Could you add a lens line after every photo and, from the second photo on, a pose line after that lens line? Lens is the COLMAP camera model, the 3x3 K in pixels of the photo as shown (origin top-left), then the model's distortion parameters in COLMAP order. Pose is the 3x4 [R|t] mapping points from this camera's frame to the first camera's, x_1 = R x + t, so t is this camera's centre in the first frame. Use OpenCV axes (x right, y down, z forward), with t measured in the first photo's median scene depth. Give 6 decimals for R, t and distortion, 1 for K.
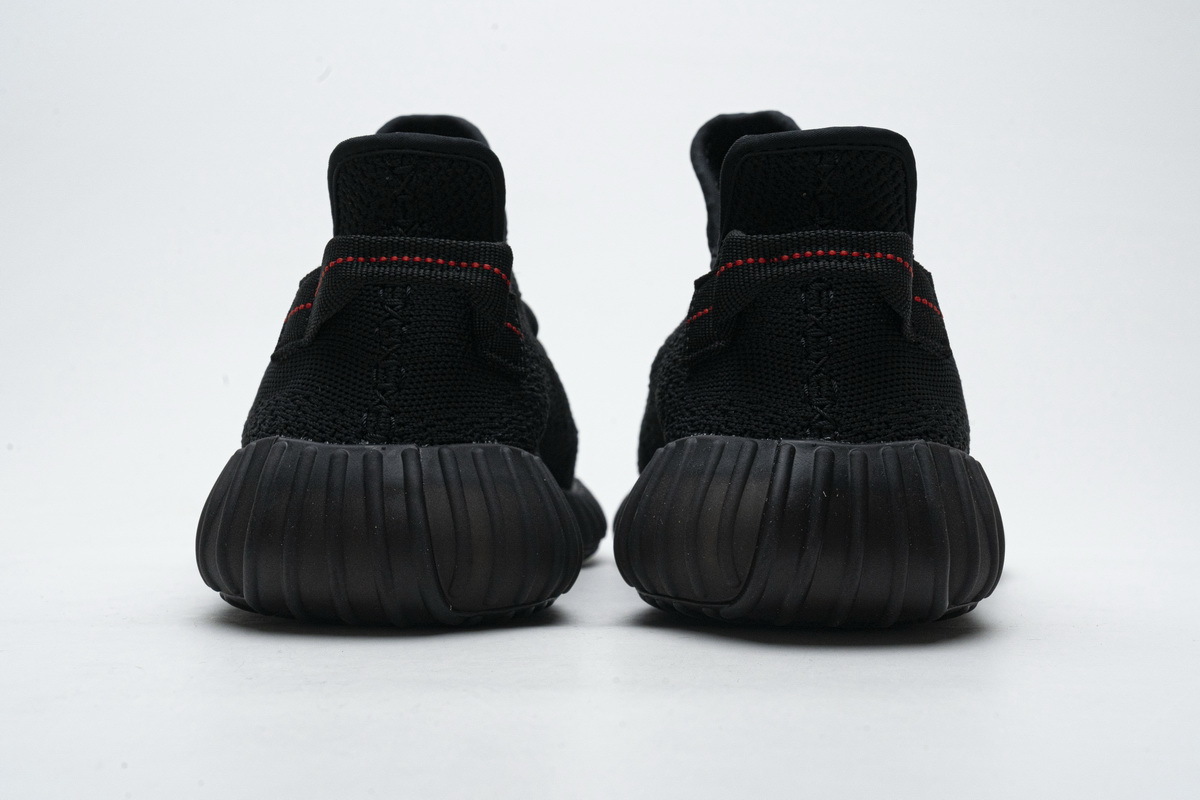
lens RADIAL K [[2459.6, 0, 596.5], [0, 2459.6, 366.7], [0, 0, 1]] dist [0.030995, 0.285685]
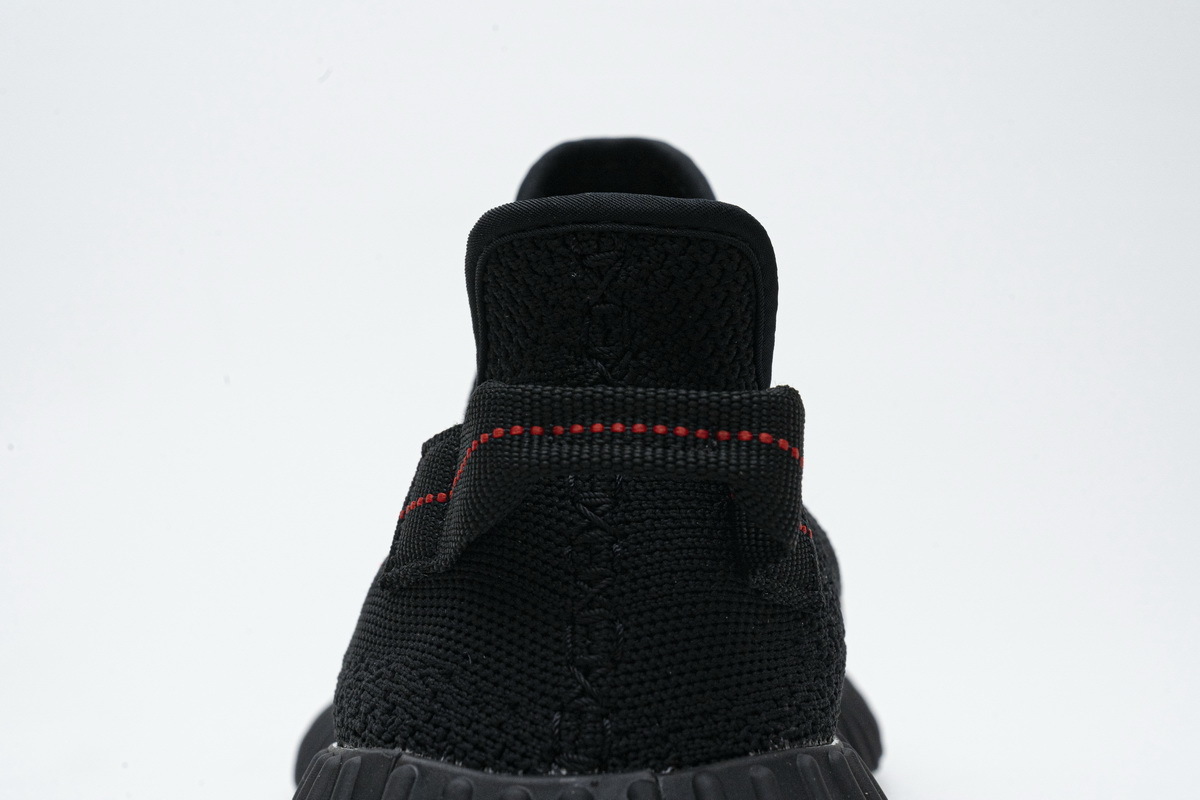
lens RADIAL K [[2459.6, 0, 596.5], [0, 2459.6, 366.7], [0, 0, 1]] dist [0.030995, 0.285685]
pose [[0.998901, -0.033578, -0.032687, -0.063692], [0.034553, 0.998961, 0.029715, -0.074192], [0.031655, -0.030812, 0.999024, 0.446609]]
